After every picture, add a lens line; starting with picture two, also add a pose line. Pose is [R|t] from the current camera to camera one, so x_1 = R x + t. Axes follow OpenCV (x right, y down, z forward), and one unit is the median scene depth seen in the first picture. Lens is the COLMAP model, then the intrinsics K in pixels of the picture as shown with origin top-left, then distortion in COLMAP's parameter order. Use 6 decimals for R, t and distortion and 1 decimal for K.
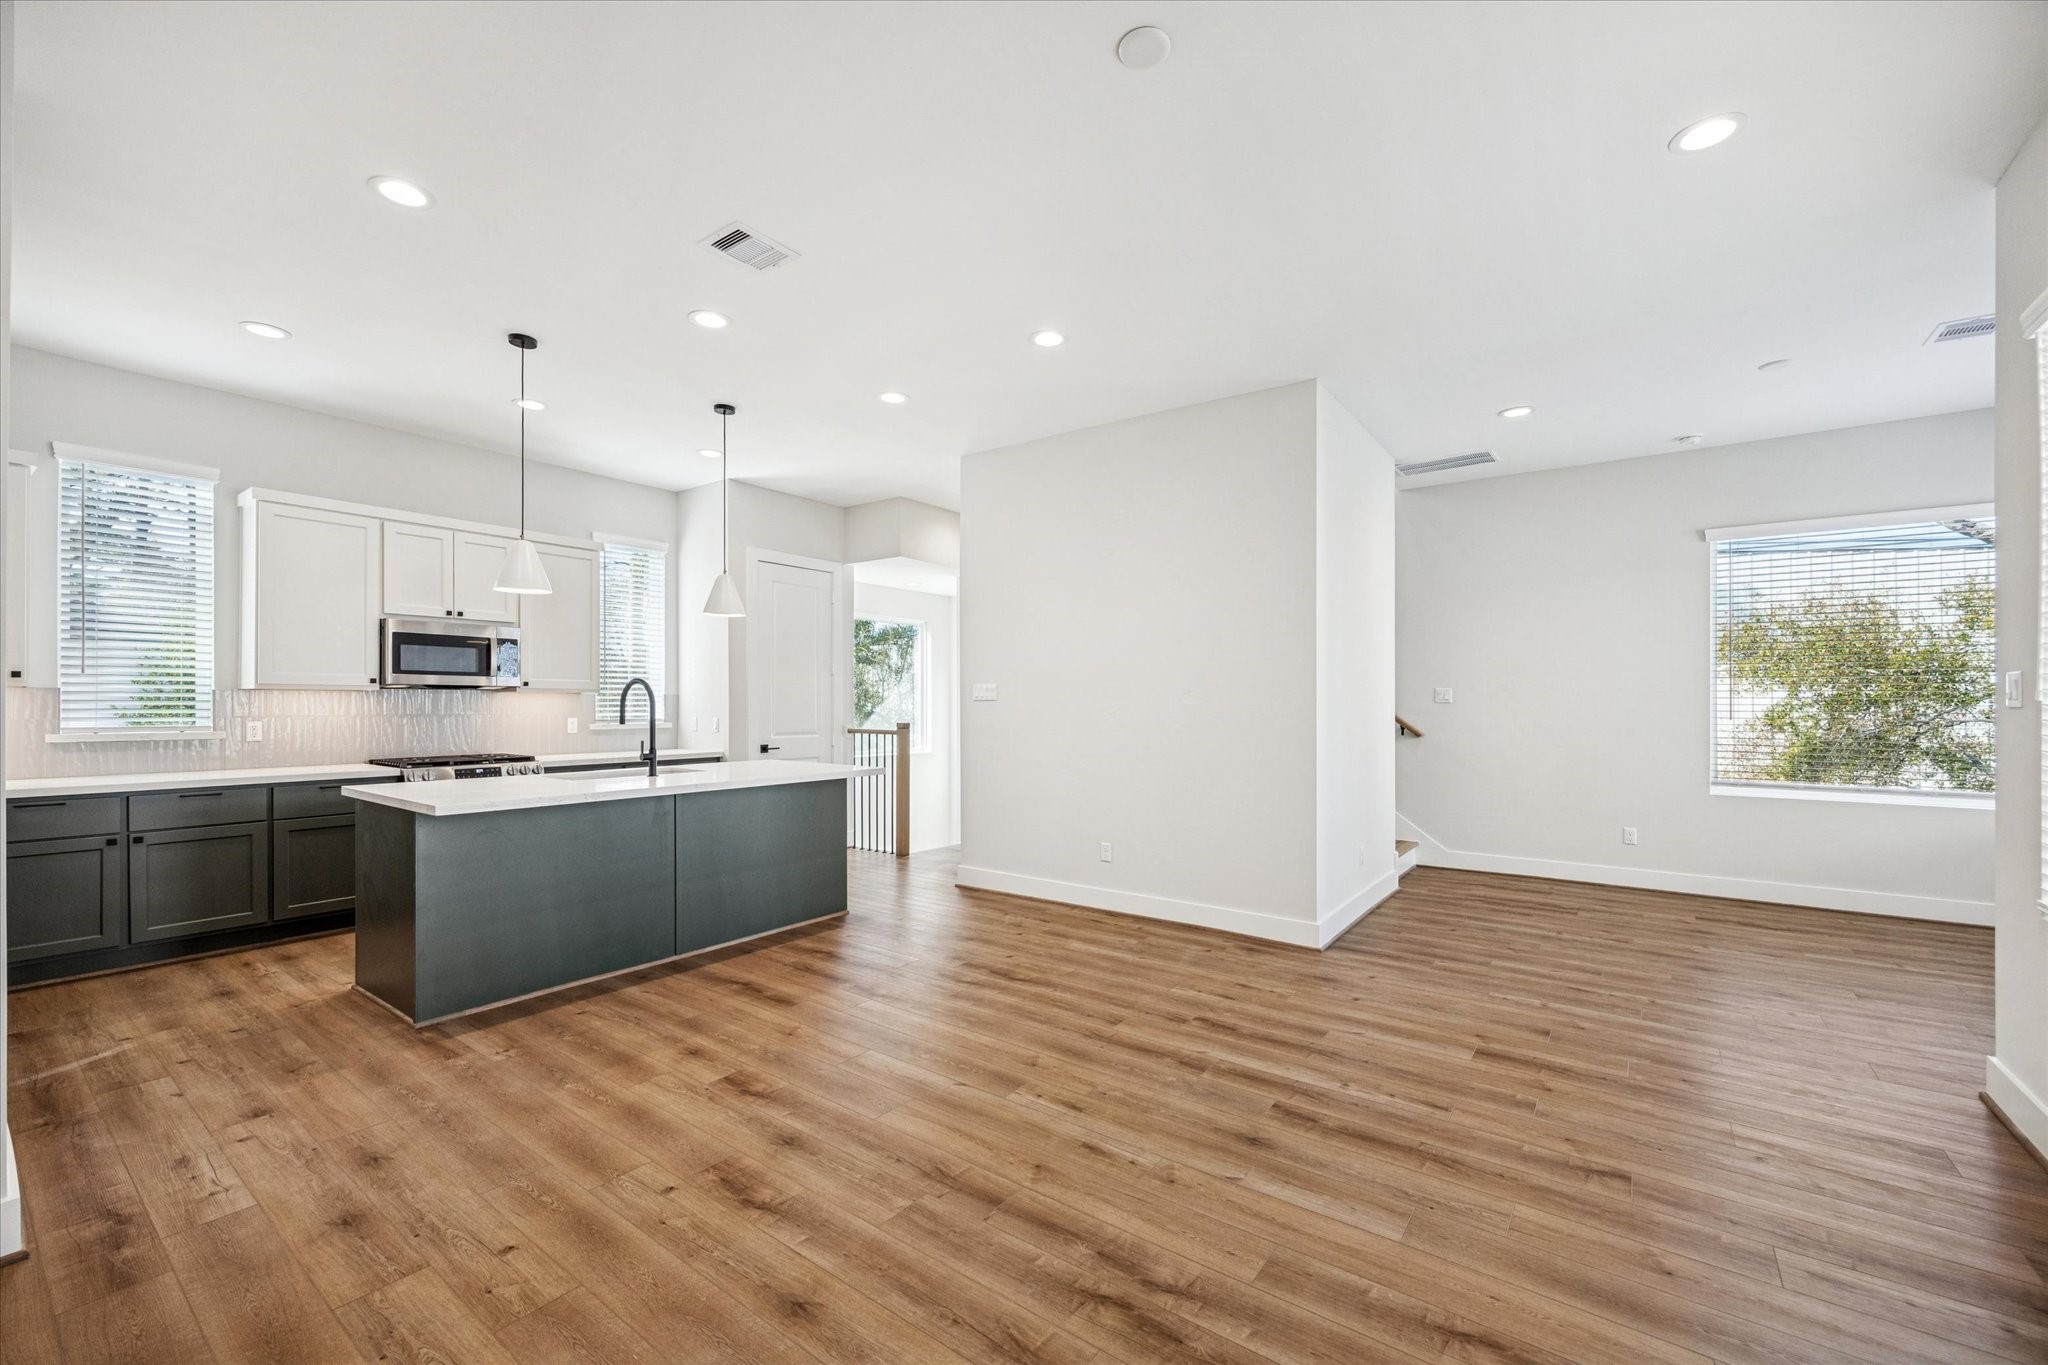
lens RADIAL K [[827.9, 0, 1025.9], [0, 827.9, 698.4], [0, 0, 1]] dist [0.000359, 0.000432]
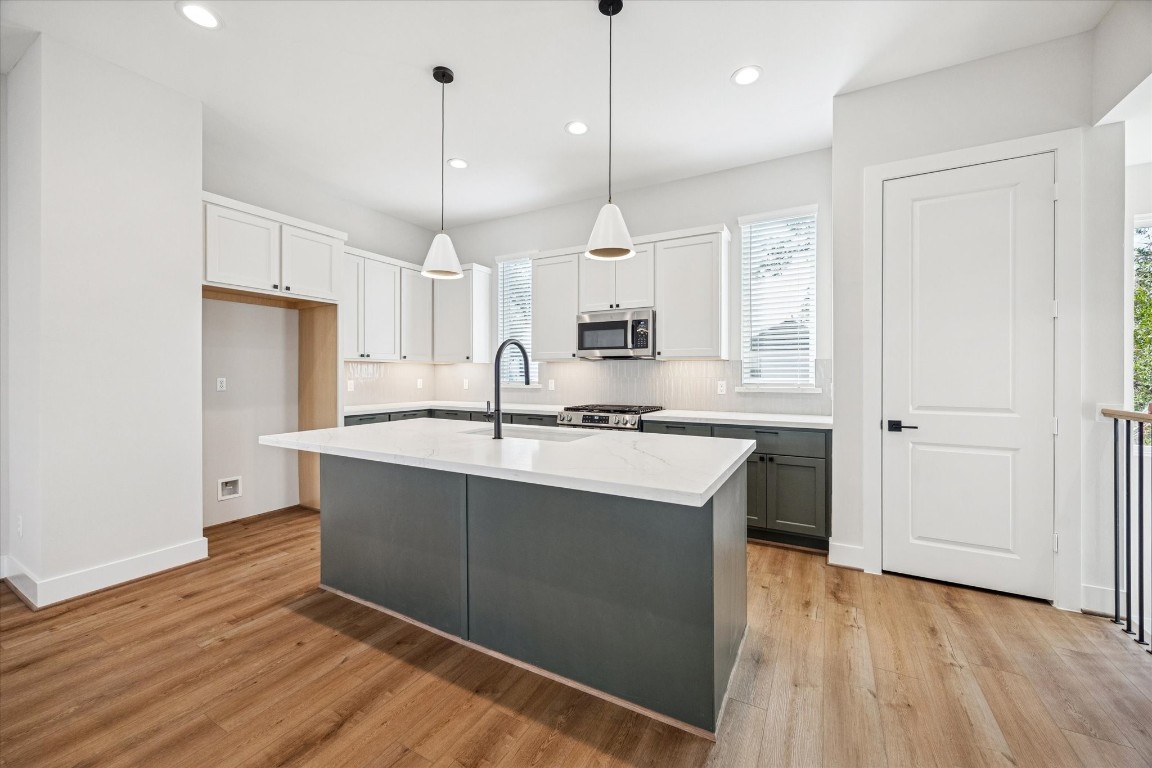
lens RADIAL K [[443.9, 0, 580.4], [0, 443.9, 373.6], [0, 0, 1]] dist [-0.000396, 0.000866]
pose [[0.131515, -0.003222, -0.991309, 0.091579], [0.006199, 0.999978, -0.002428, 0.022841], [0.991295, -0.005826, 0.131532, 1.206351]]
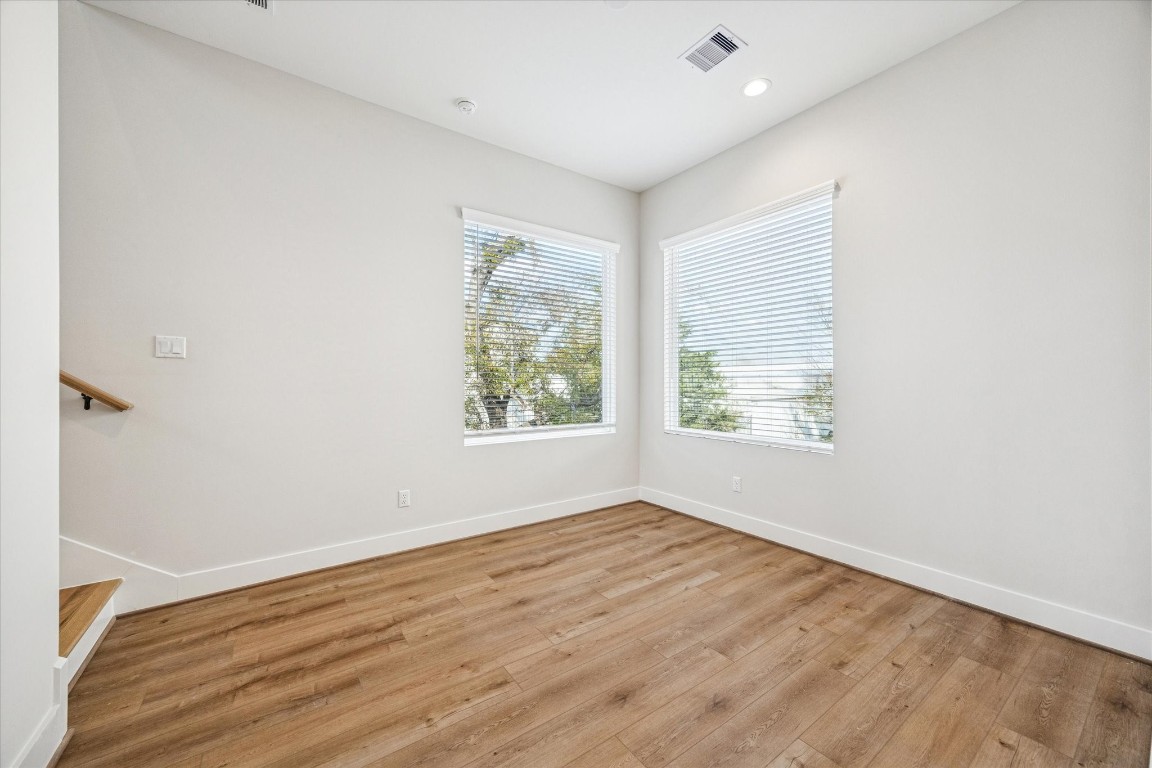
lens RADIAL K [[443.9, 0, 585.8], [0, 443.9, 376.8], [0, 0, 1]] dist [-0.000396, 0.000866]
pose [[0.289684, 0.010053, 0.957070, 0.463708], [-0.003389, 0.999949, -0.009478, 0.041513], [-0.957116, -0.000498, 0.289703, 1.020565]]
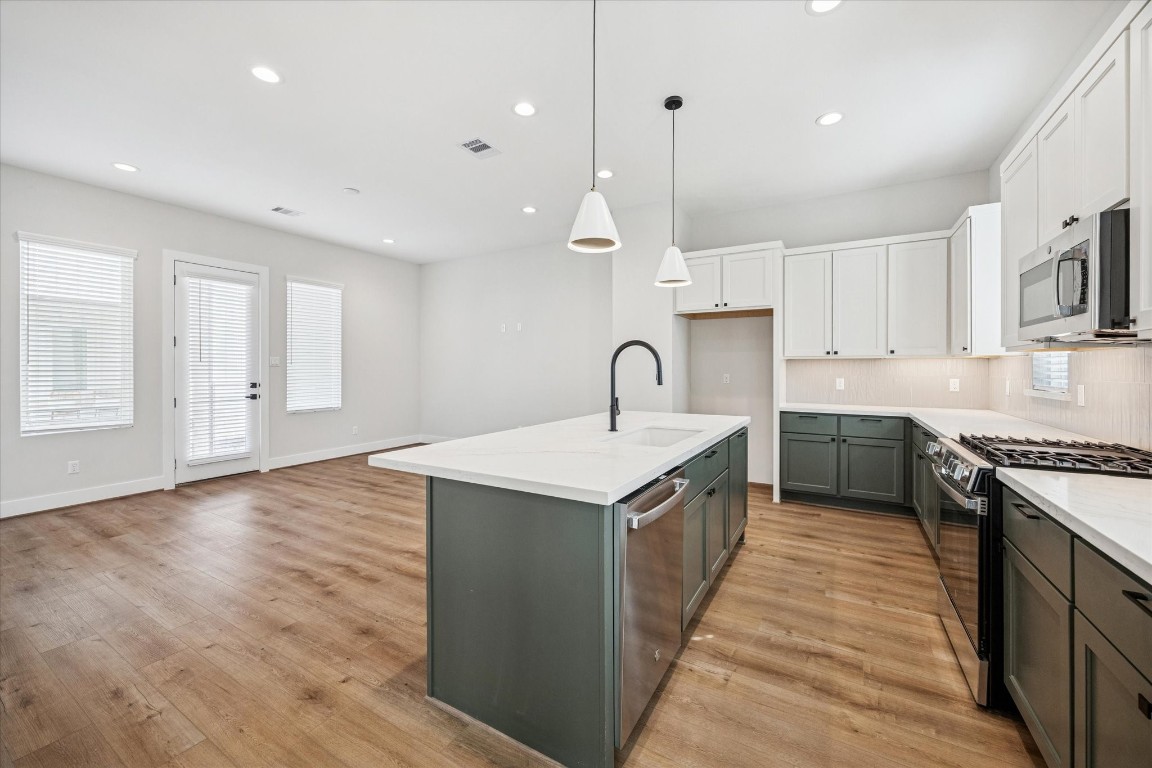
lens RADIAL K [[443.9, 0, 587.6], [0, 443.9, 370.3], [0, 0, 1]] dist [-0.000396, 0.000866]
pose [[-0.993167, -0.001358, -0.116690, -0.407743], [-0.001181, 0.999998, -0.001588, 0.016691], [0.116692, -0.001440, -0.993167, 1.856712]]
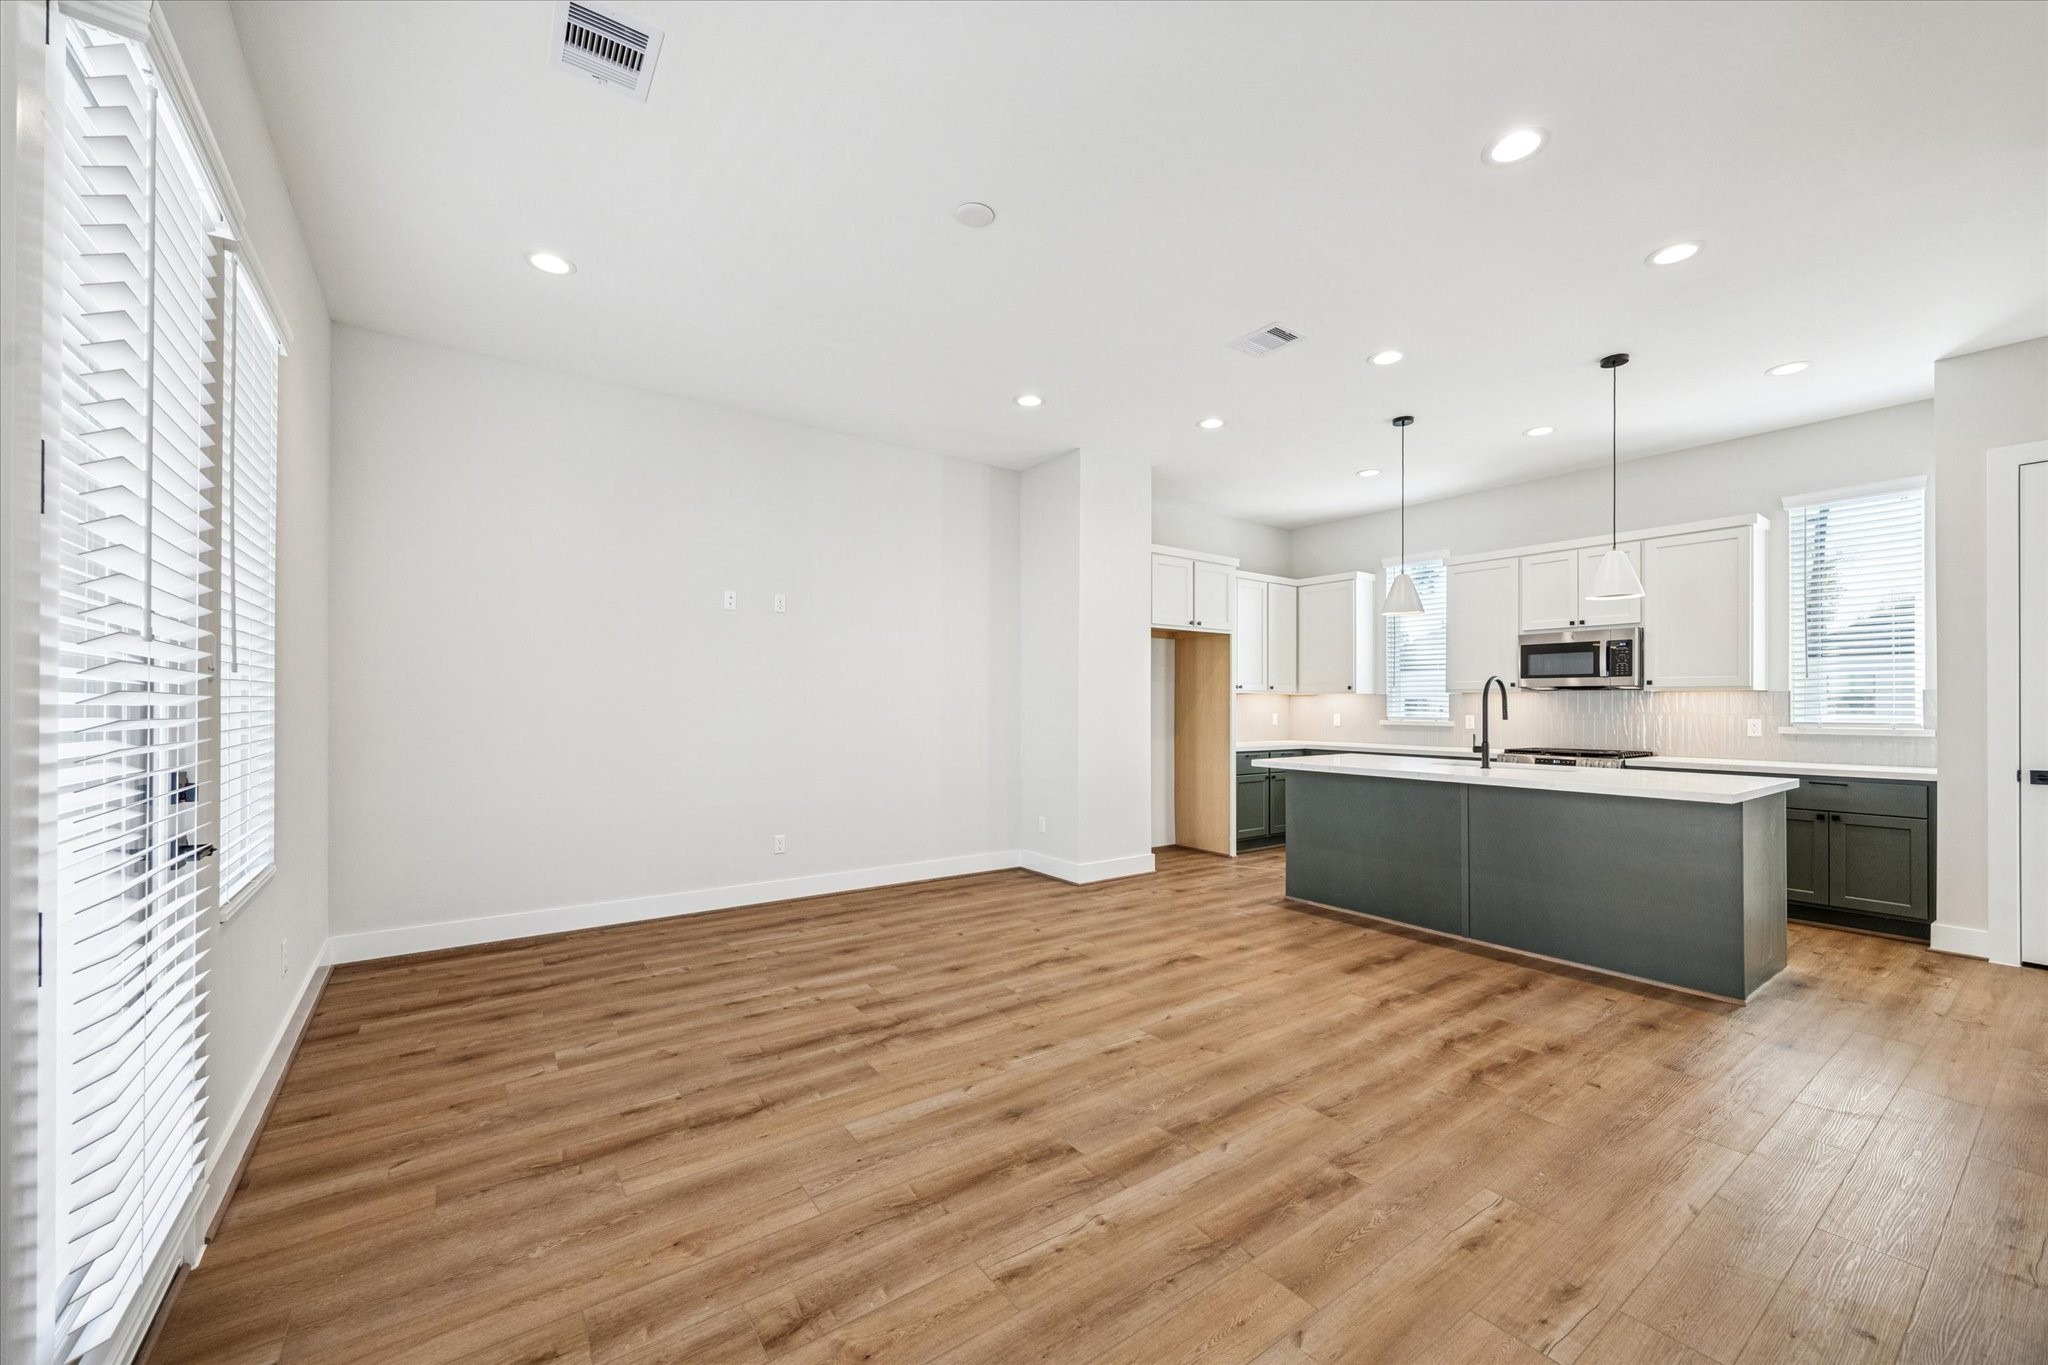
lens RADIAL K [[789.2, 0, 1021.8], [0, 789.2, 699.9], [0, 0, 1]] dist [-0.000396, 0.000866]
pose [[-0.308048, -0.009732, -0.951321, 0.810731], [0.001794, 0.999940, -0.010810, 0.019242], [0.951369, -0.005037, -0.308012, 0.878628]]
